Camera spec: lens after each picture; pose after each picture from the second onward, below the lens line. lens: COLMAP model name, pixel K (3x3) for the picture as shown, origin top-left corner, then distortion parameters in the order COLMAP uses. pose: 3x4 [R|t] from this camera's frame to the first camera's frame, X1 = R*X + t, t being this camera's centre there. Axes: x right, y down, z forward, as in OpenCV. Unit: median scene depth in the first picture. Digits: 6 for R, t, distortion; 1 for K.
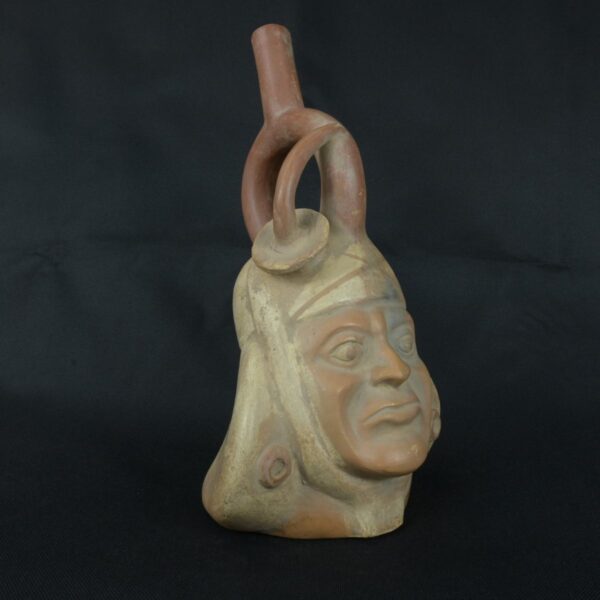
lens RADIAL K [[616.4, 0, 295.7], [0, 616.4, 301.6], [0, 0, 1]] dist [0.004339, 0.000000]
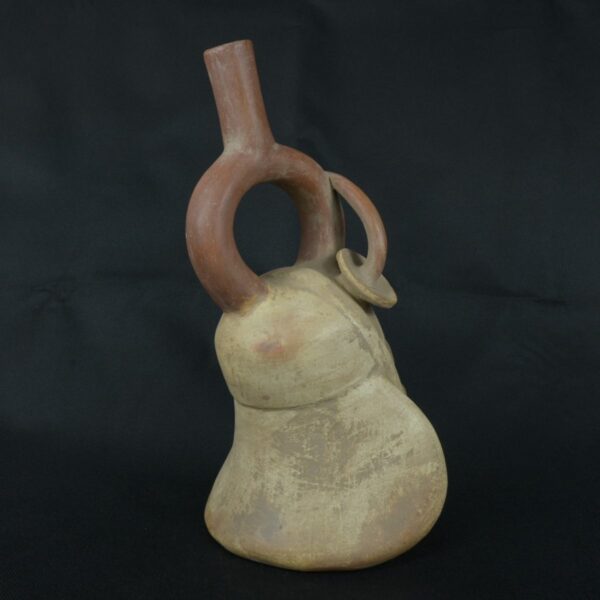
lens RADIAL K [[616.4, 0, 301.4], [0, 616.4, 299.6], [0, 0, 1]] dist [0.004339, 0.000000]
pose [[-0.083087, -0.108139, 0.990658, -1.124452], [0.127288, 0.984801, 0.118176, -0.211120], [-0.988380, 0.135917, -0.068059, 1.217474]]
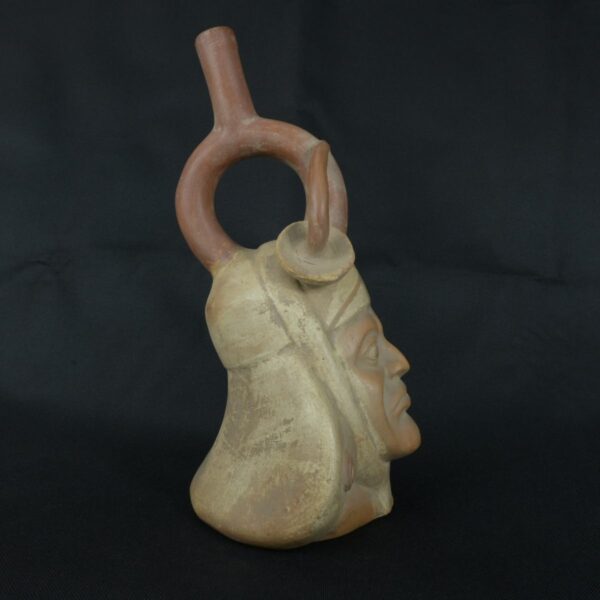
lens RADIAL K [[616.4, 0, 300.1], [0, 616.4, 300.0], [0, 0, 1]] dist [0.004339, 0.000000]
pose [[0.734069, -0.064809, 0.675975, -0.742976], [0.067239, 0.997481, 0.022615, -0.045445], [-0.675738, 0.028851, 0.736577, 0.264466]]
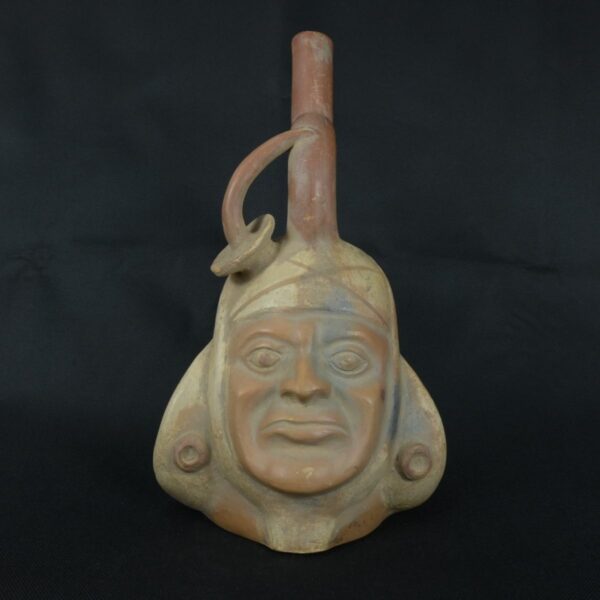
lens RADIAL K [[616.4, 0, 302.0], [0, 616.4, 298.0], [0, 0, 1]] dist [0.004339, 0.000000]
pose [[0.790683, 0.084743, -0.606332, 0.720201], [-0.087621, 0.995842, 0.024920, -0.045161], [0.605923, 0.033424, 0.794821, 0.237414]]
